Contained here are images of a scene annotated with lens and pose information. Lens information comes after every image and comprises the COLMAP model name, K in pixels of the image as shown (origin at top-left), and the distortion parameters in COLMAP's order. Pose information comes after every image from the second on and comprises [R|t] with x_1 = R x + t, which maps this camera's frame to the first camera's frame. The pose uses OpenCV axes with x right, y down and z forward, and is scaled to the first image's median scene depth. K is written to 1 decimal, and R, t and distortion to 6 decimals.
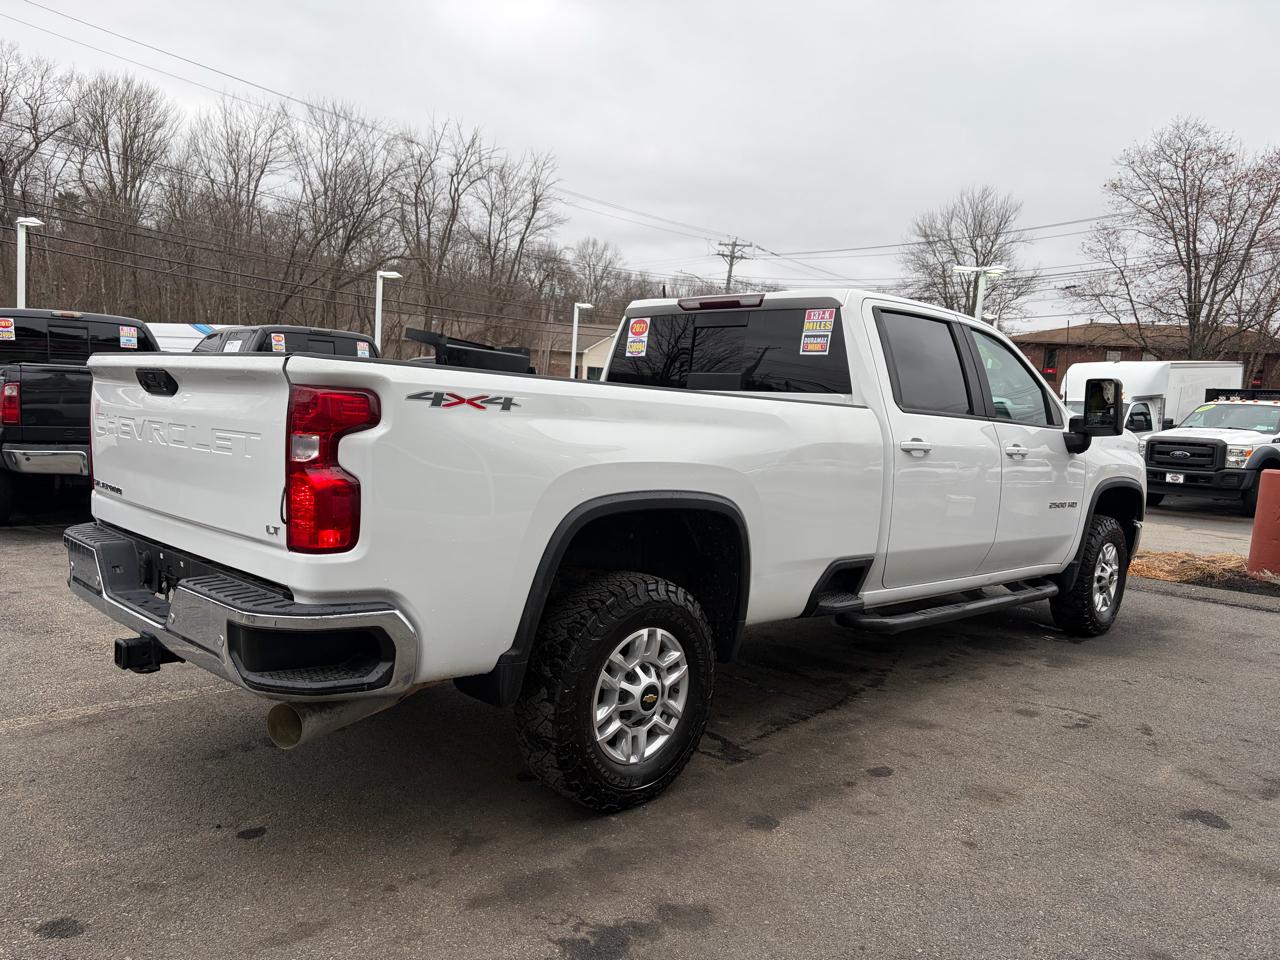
lens RADIAL K [[962.8, 0, 642.2], [0, 962.8, 484.1], [0, 0, 1]] dist [0.059828, -0.054239]
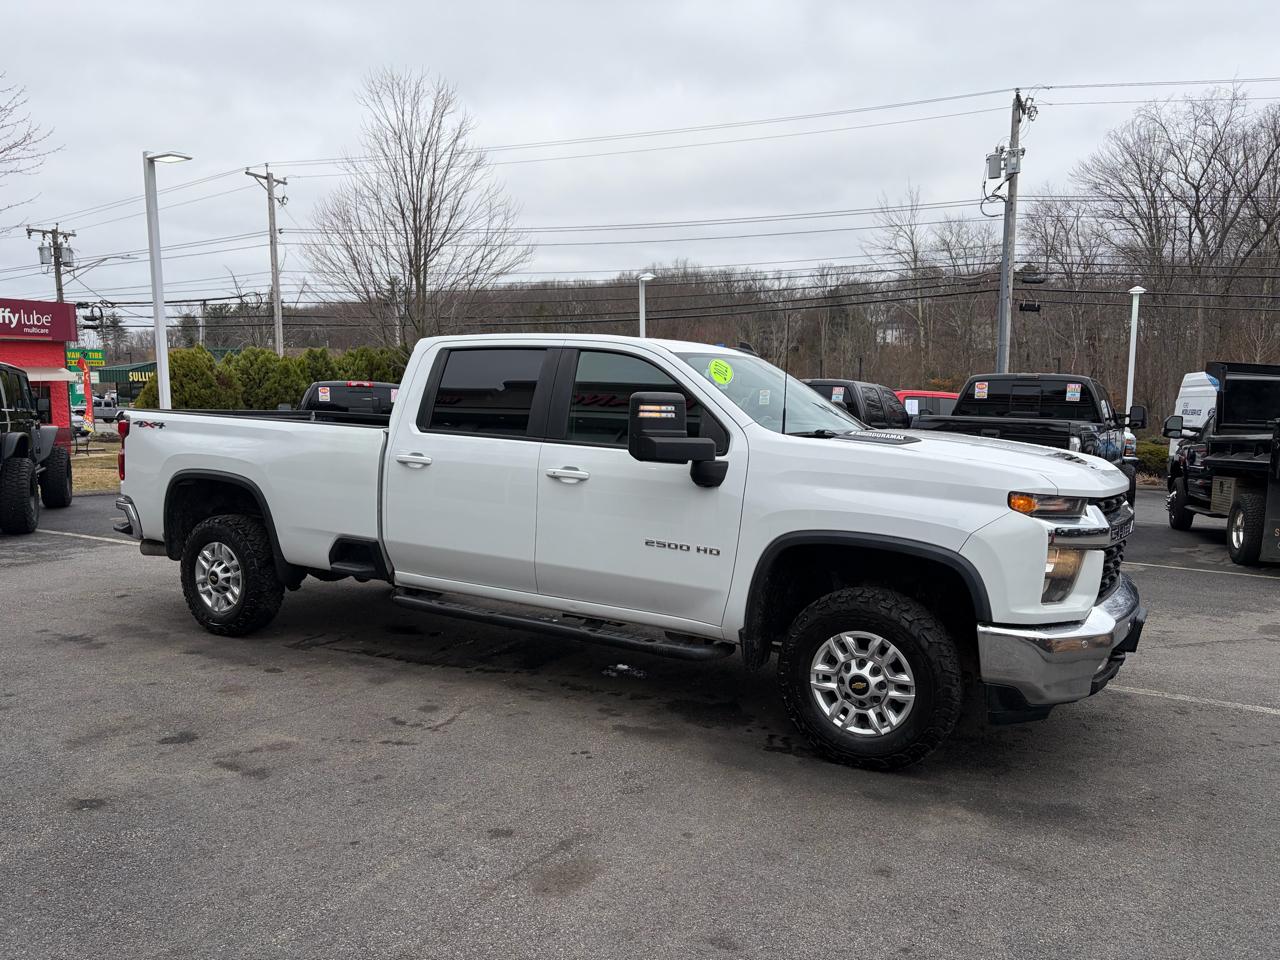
lens RADIAL K [[961.8, 0, 648.4], [0, 961.8, 480.7], [0, 0, 1]] dist [0.055253, -0.052677]
pose [[0.259771, 0.032177, -0.965134, 1.276242], [-0.091790, 0.995742, 0.008492, -0.040941], [0.961298, 0.086384, 0.261619, 0.799156]]
